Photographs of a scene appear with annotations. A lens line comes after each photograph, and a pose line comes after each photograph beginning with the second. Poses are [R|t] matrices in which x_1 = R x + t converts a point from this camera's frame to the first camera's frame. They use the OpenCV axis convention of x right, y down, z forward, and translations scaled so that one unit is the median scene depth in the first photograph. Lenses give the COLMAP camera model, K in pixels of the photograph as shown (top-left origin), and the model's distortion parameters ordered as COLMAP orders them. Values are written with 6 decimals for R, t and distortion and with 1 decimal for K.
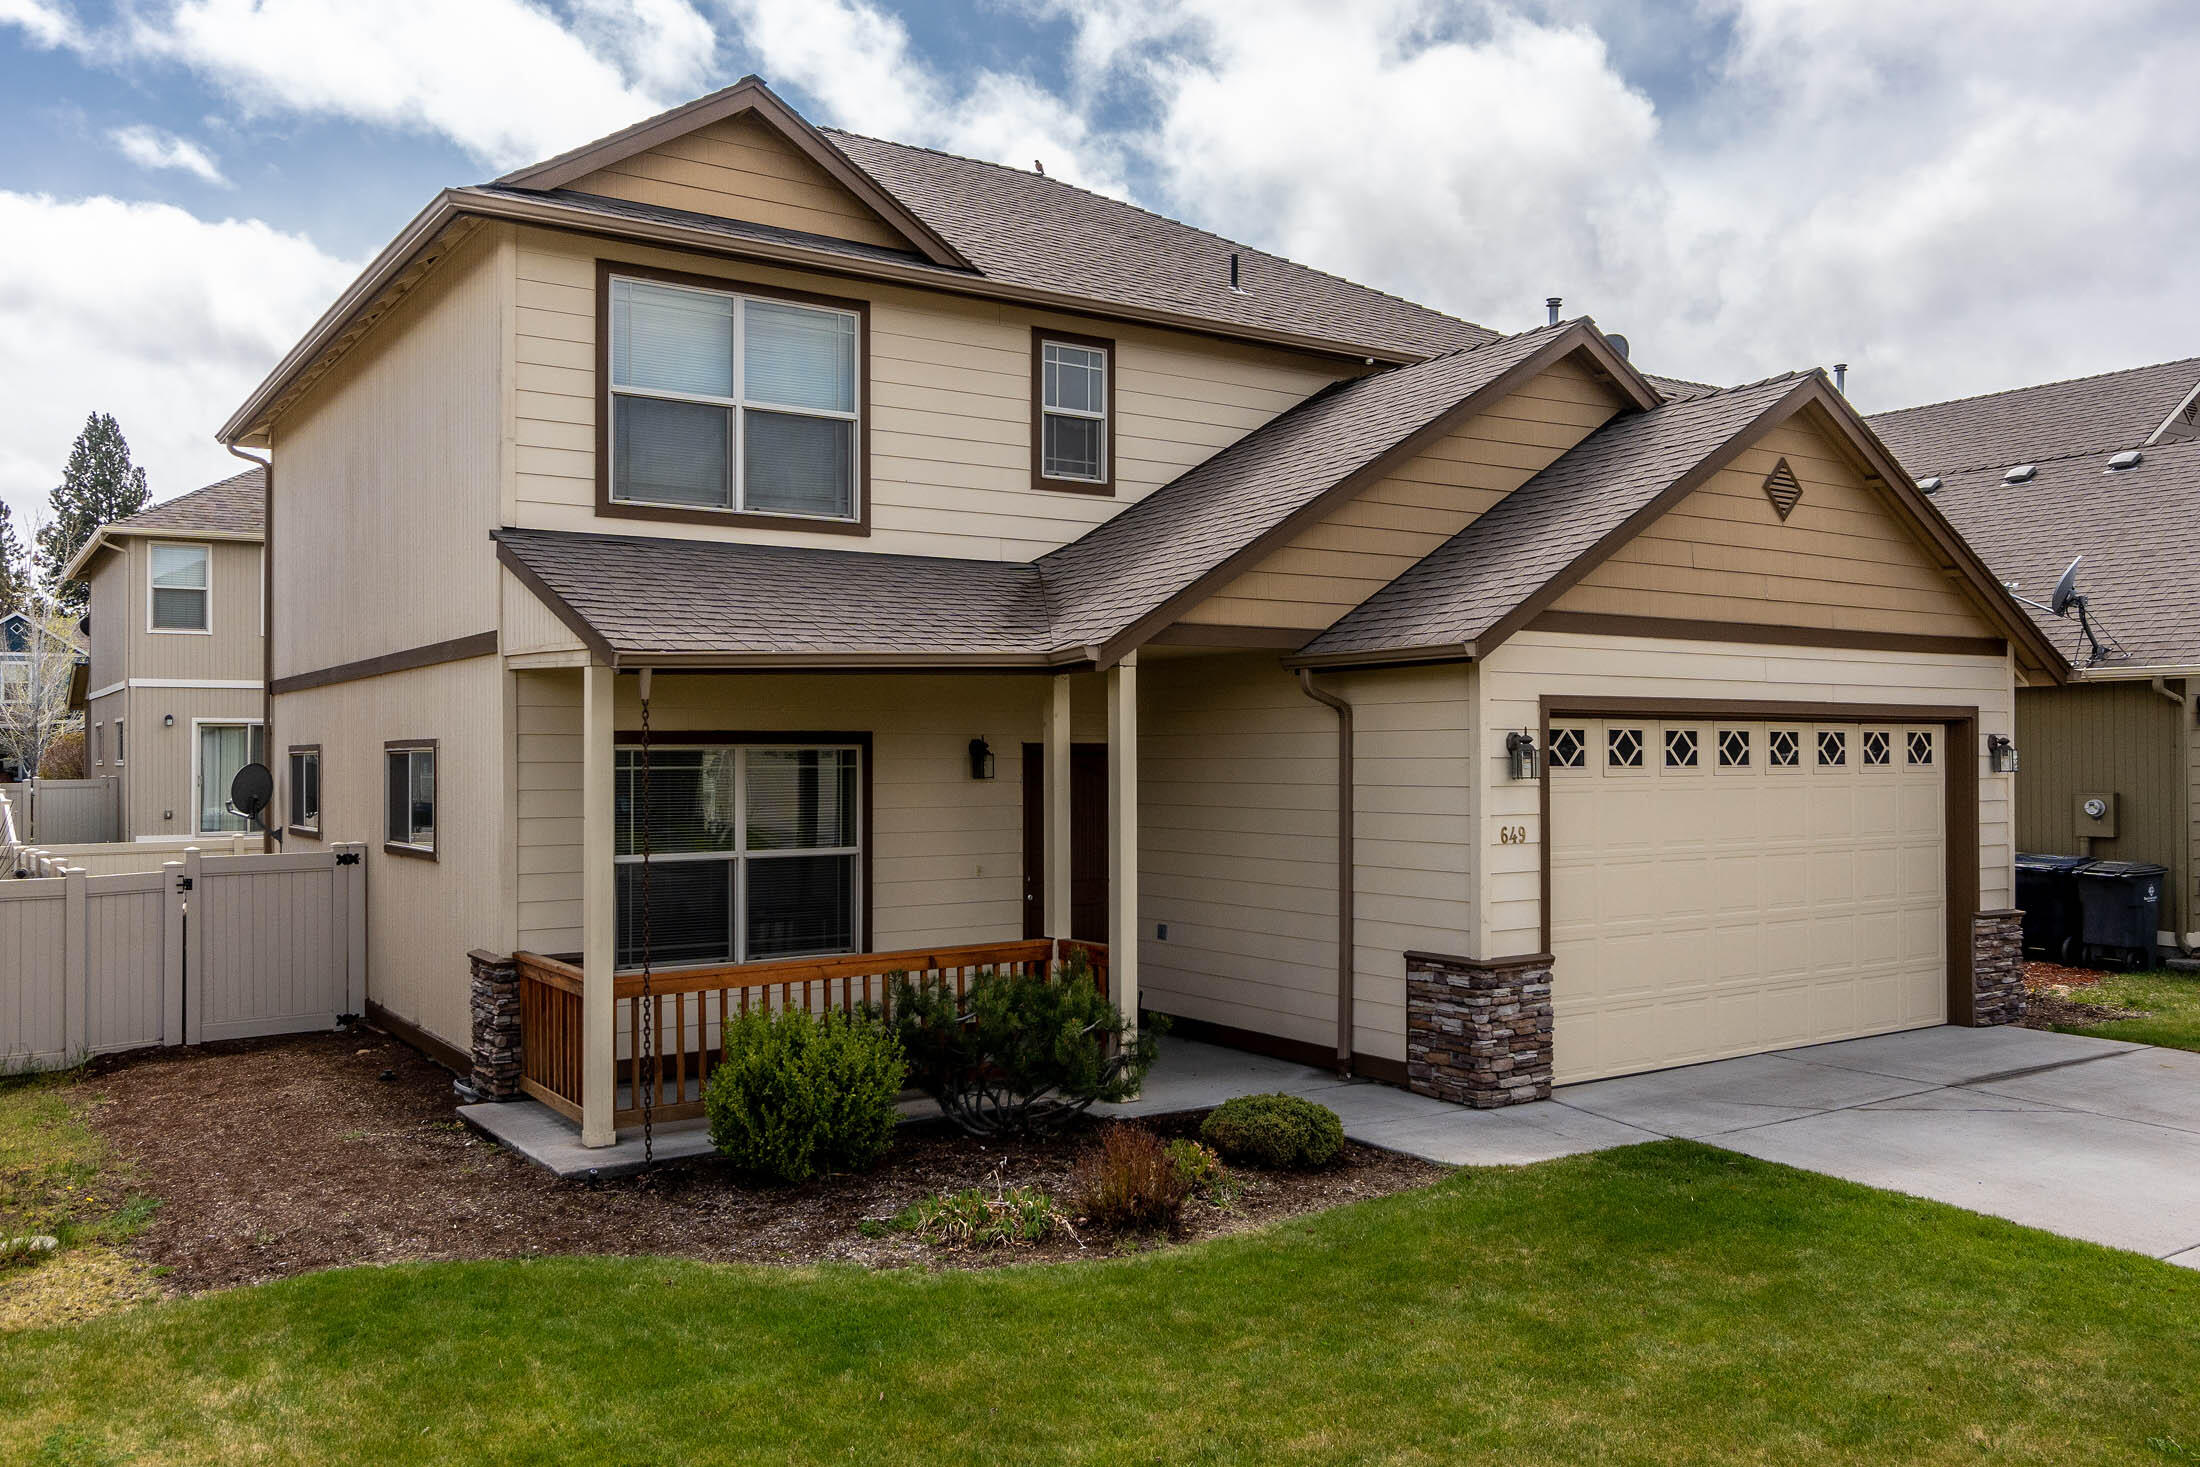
lens RADIAL K [[1729.5, 0, 1098.1], [0, 1729.5, 731.5], [0, 0, 1]] dist [0.002056, -0.003038]
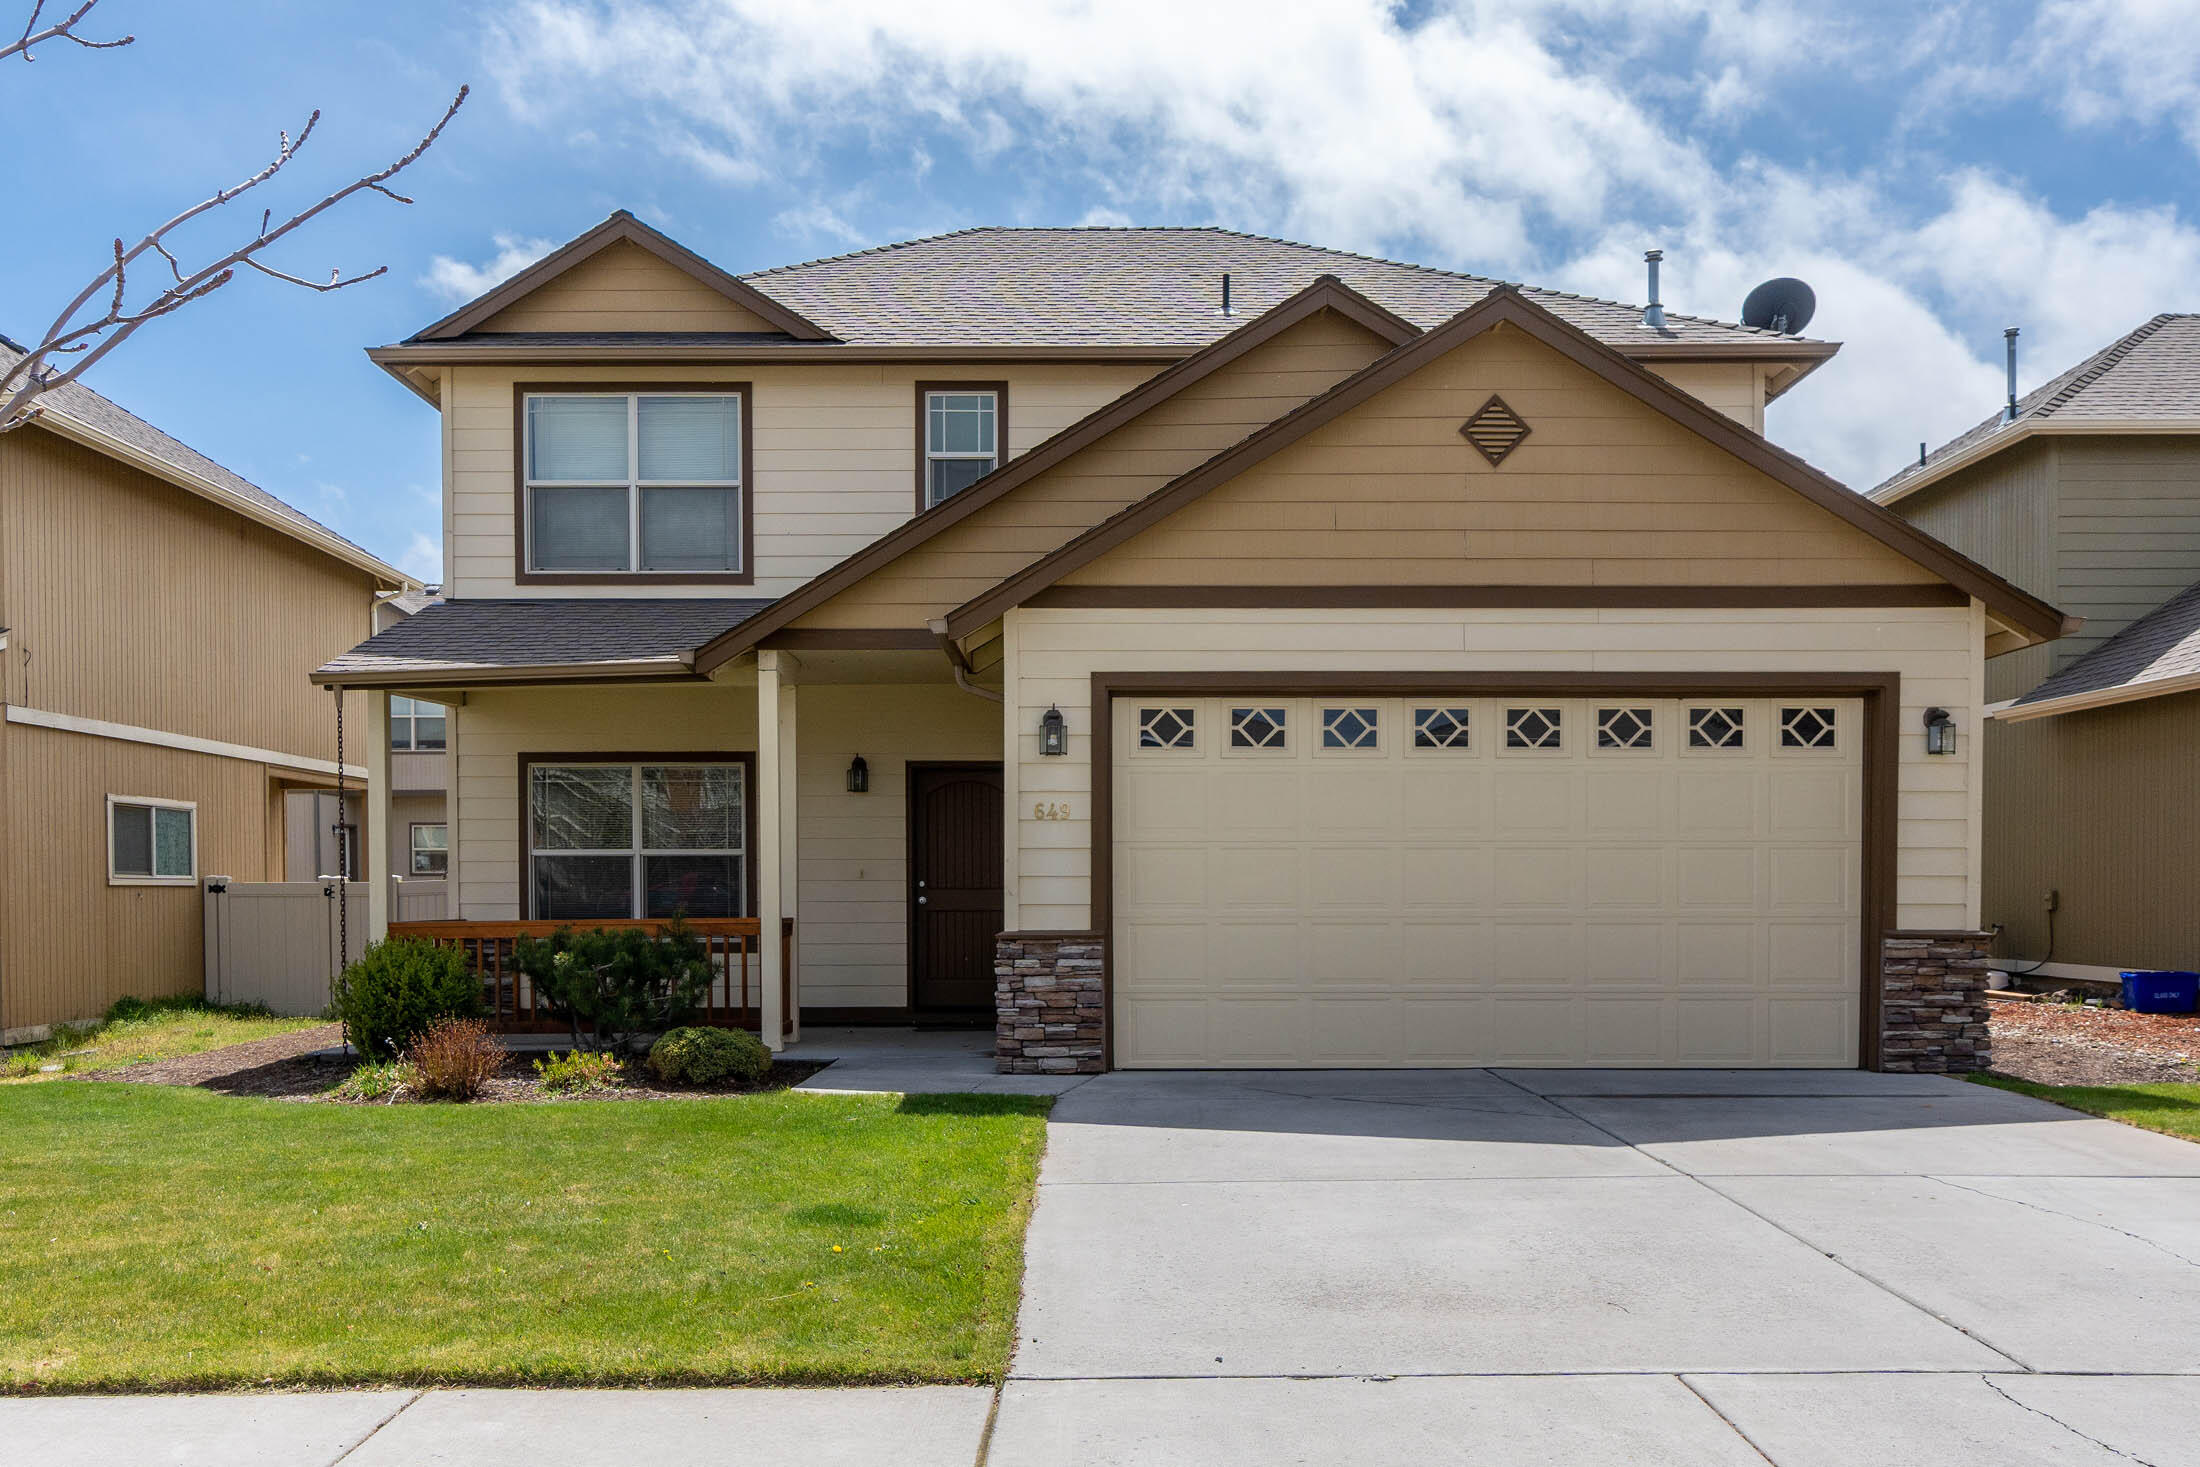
lens RADIAL K [[1729.5, 0, 1065.9], [0, 1729.5, 929.7], [0, 0, 1]] dist [0.002056, -0.003038]
pose [[0.831790, 0.014722, -0.554895, 0.711549], [0.007609, 0.999252, 0.037918, 0.079555], [0.555038, -0.035763, 0.831056, 0.137671]]
